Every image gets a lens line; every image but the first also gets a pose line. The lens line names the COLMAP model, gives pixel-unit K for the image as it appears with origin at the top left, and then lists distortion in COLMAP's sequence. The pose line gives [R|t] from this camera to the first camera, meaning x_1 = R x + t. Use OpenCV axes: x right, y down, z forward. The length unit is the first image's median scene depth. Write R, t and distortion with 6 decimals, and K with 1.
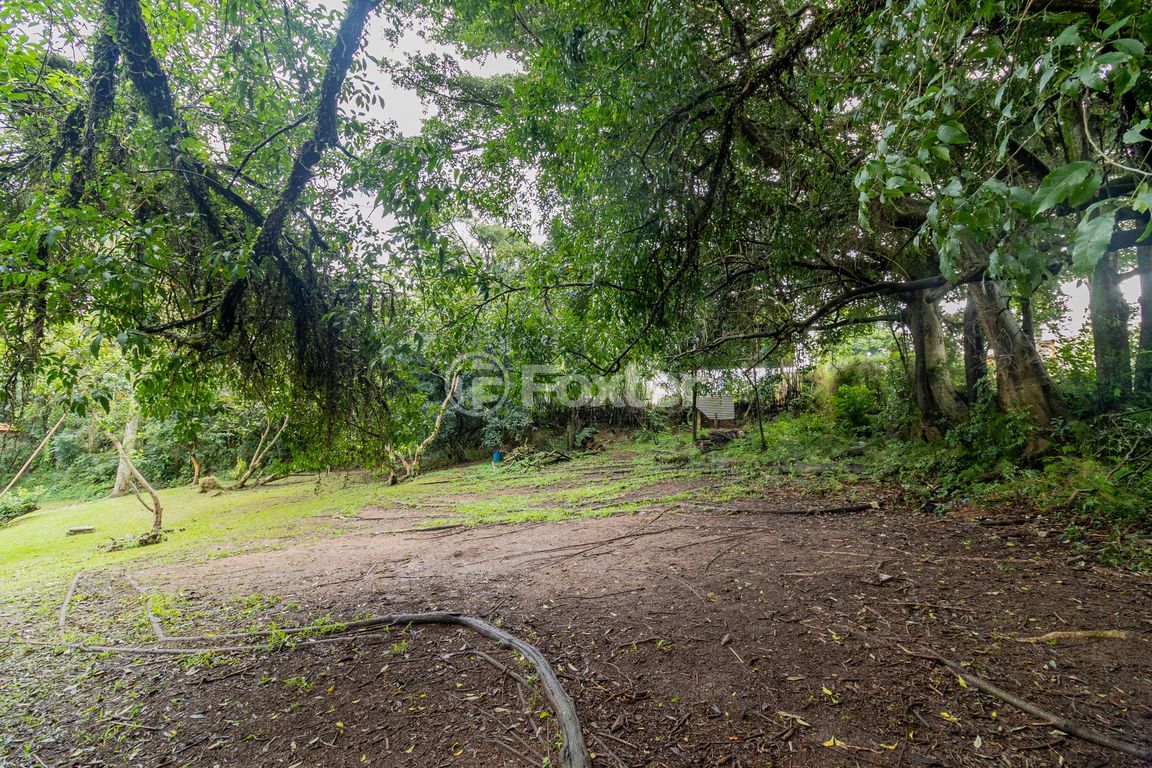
lens RADIAL K [[518.5, 0, 574.7], [0, 518.5, 383.1], [0, 0, 1]] dist [0.002098, -0.000156]
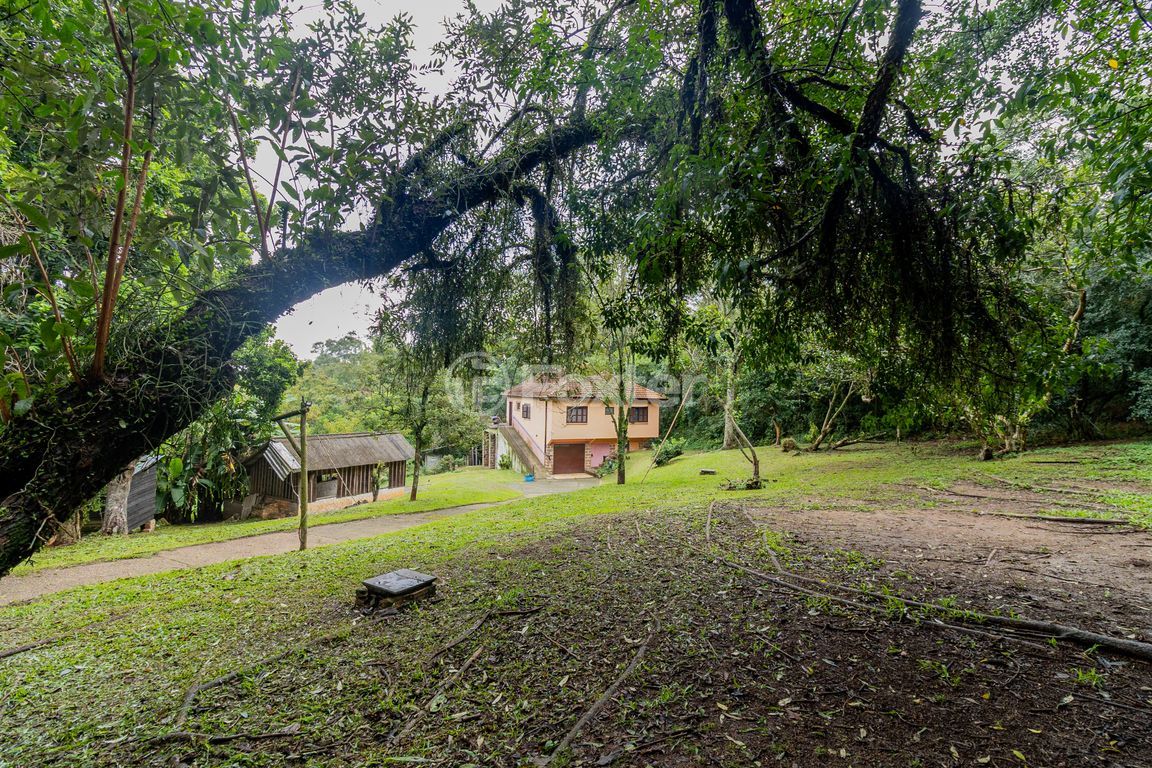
lens RADIAL K [[518.5, 0, 579.6], [0, 518.5, 383.8], [0, 0, 1]] dist [0.002098, -0.000156]
pose [[0.554311, -0.035173, -0.831566, -0.043578], [0.085094, 0.996266, 0.014584, 0.019435], [0.827949, -0.078846, 0.555234, 0.032394]]
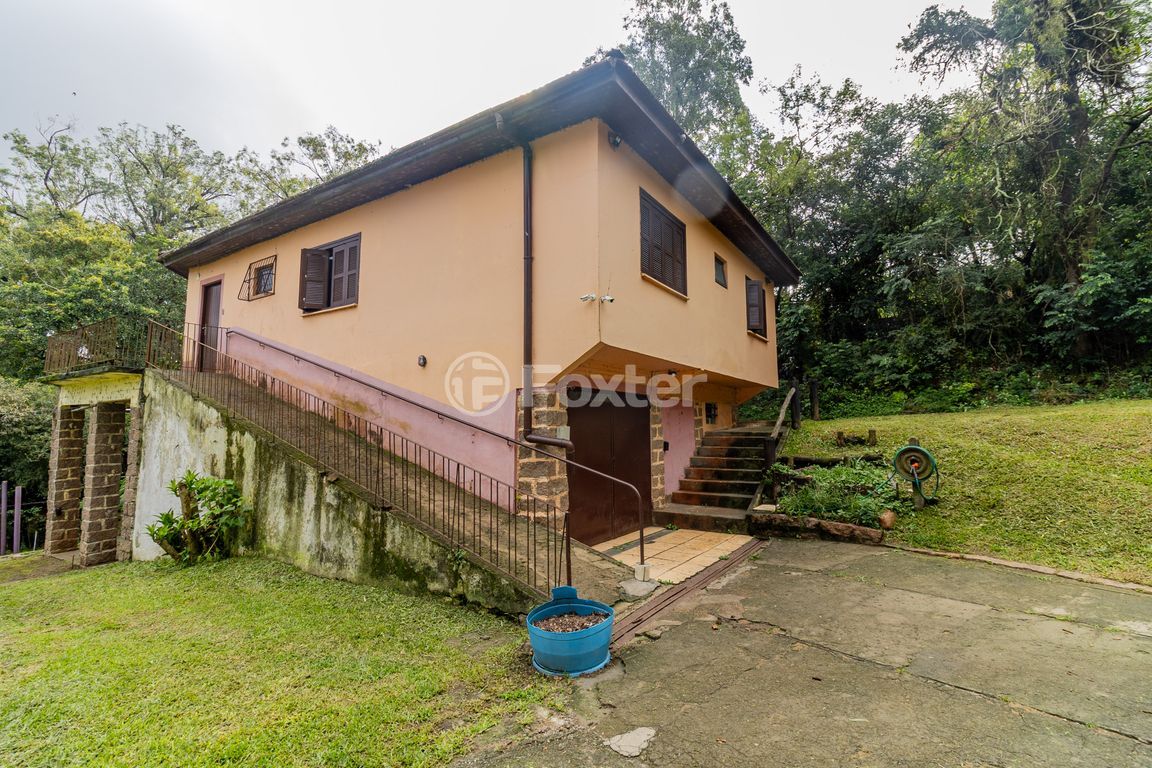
lens RADIAL K [[518.5, 0, 580.8], [0, 518.5, 379.4], [0, 0, 1]] dist [0.002098, -0.000156]
pose [[0.920262, -0.076428, -0.383765, -0.201990], [0.075051, 0.997006, -0.018588, 0.045121], [0.384037, -0.011696, 0.923244, 0.100123]]
